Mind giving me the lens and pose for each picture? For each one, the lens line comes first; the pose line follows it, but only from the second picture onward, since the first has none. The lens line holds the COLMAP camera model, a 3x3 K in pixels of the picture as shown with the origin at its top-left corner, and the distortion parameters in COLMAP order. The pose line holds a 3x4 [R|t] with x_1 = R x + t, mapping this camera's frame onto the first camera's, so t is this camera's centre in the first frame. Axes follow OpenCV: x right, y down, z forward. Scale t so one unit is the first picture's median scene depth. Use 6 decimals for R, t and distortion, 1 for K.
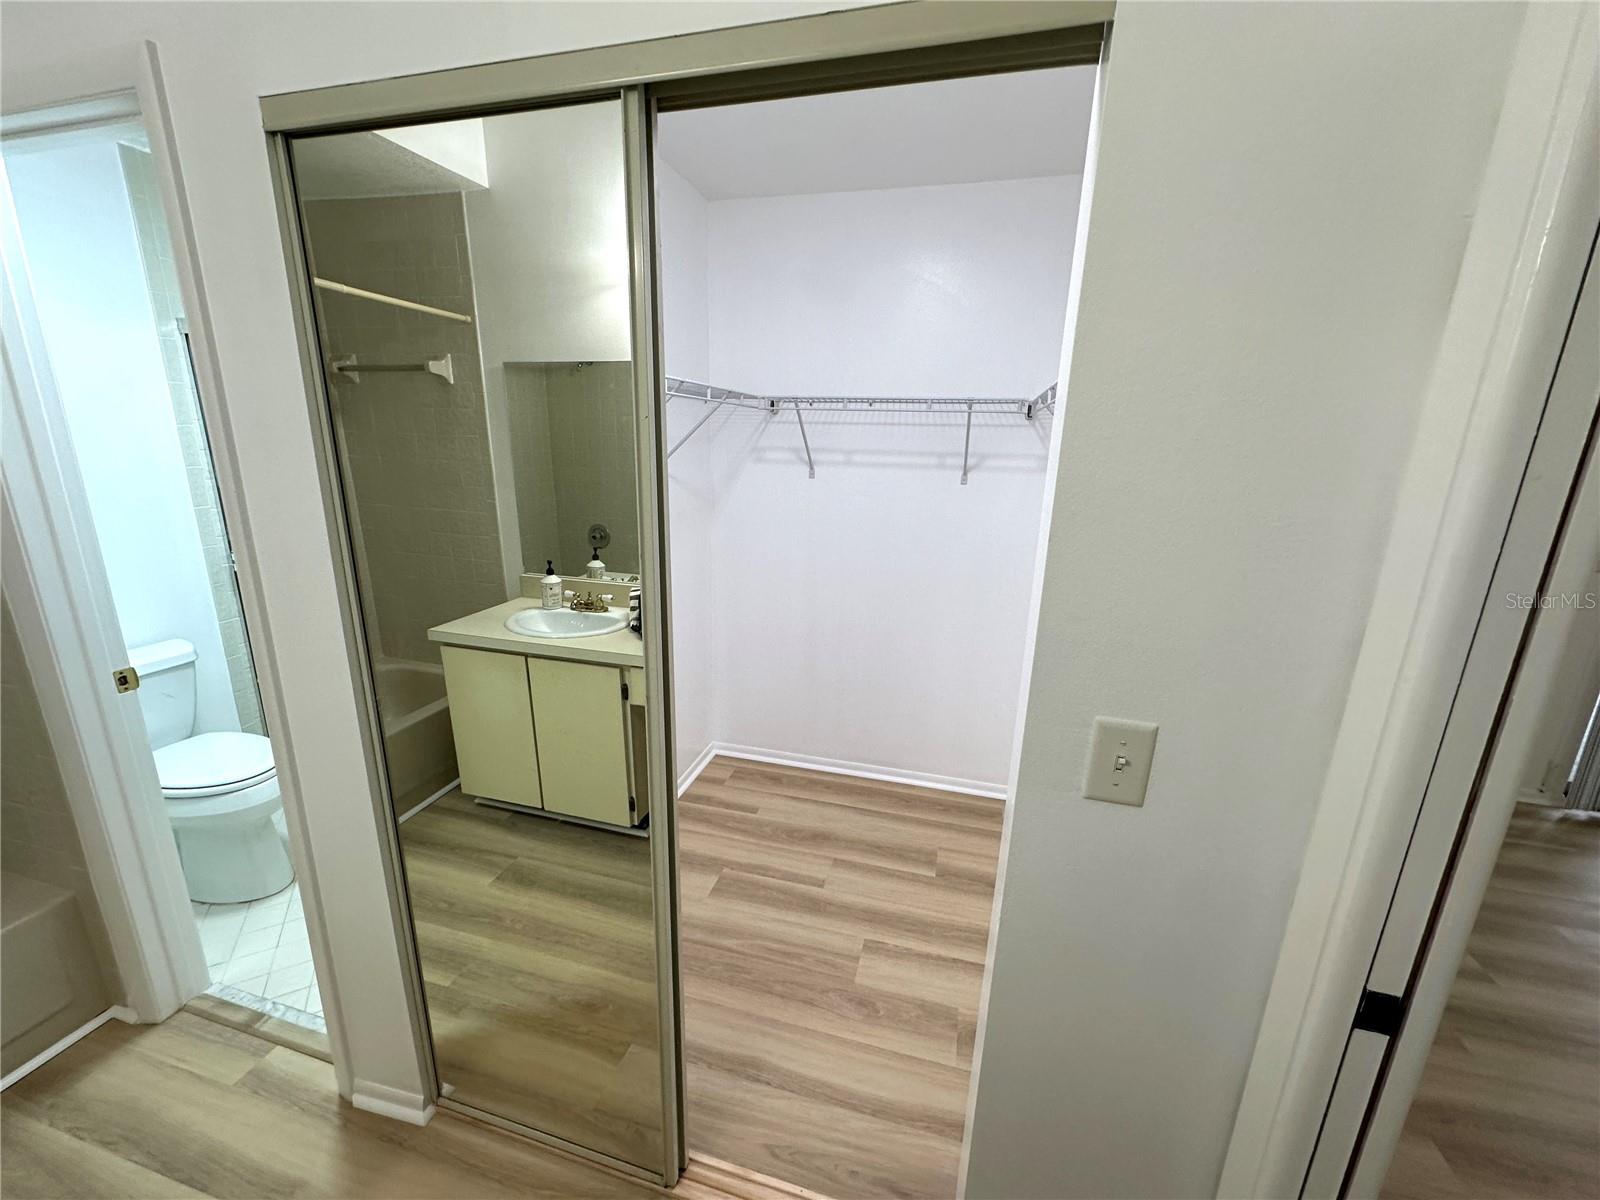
lens RADIAL K [[638.1, 0, 791.7], [0, 638.1, 610.5], [0, 0, 1]] dist [-0.002014, 0.000785]
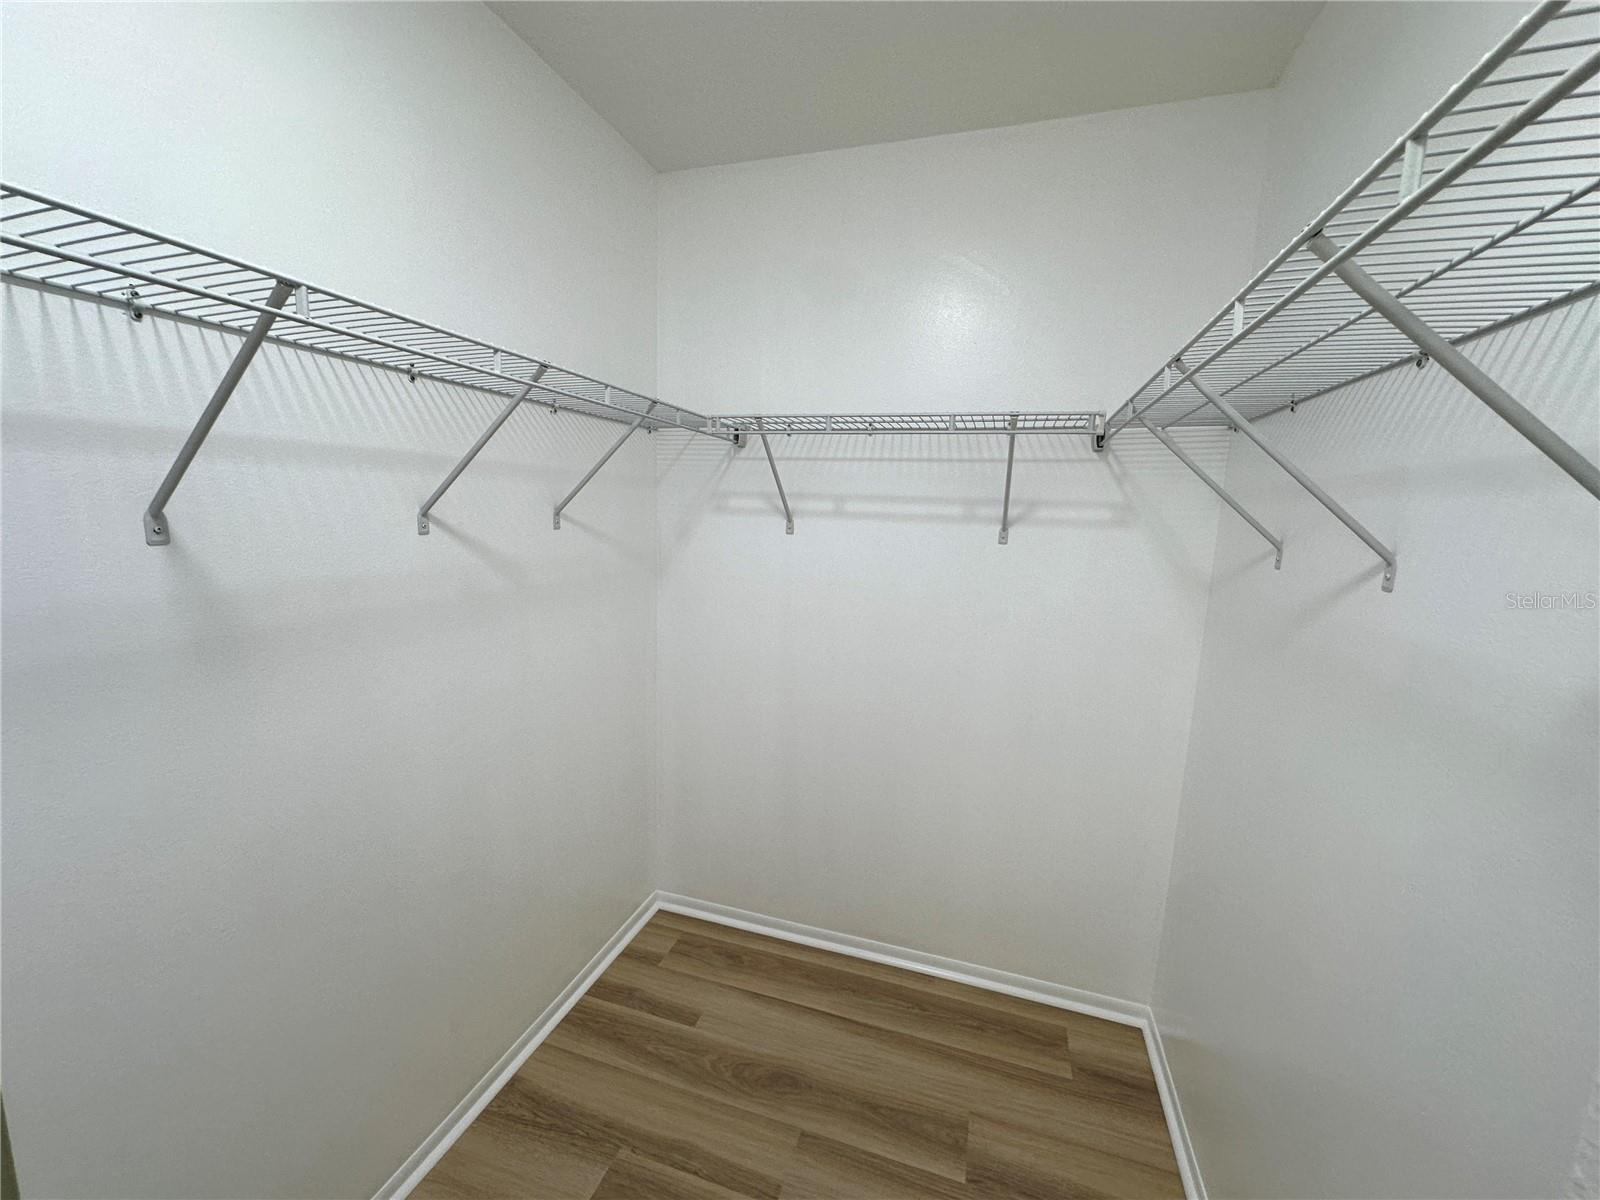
lens RADIAL K [[638.1, 0, 786.9], [0, 638.1, 601.0], [0, 0, 1]] dist [-0.002014, 0.000785]
pose [[0.997481, 0.010636, -0.070133, 0.082031], [-0.016890, 0.995871, -0.089198, -0.068215], [0.068894, 0.090158, 0.993542, 0.293172]]
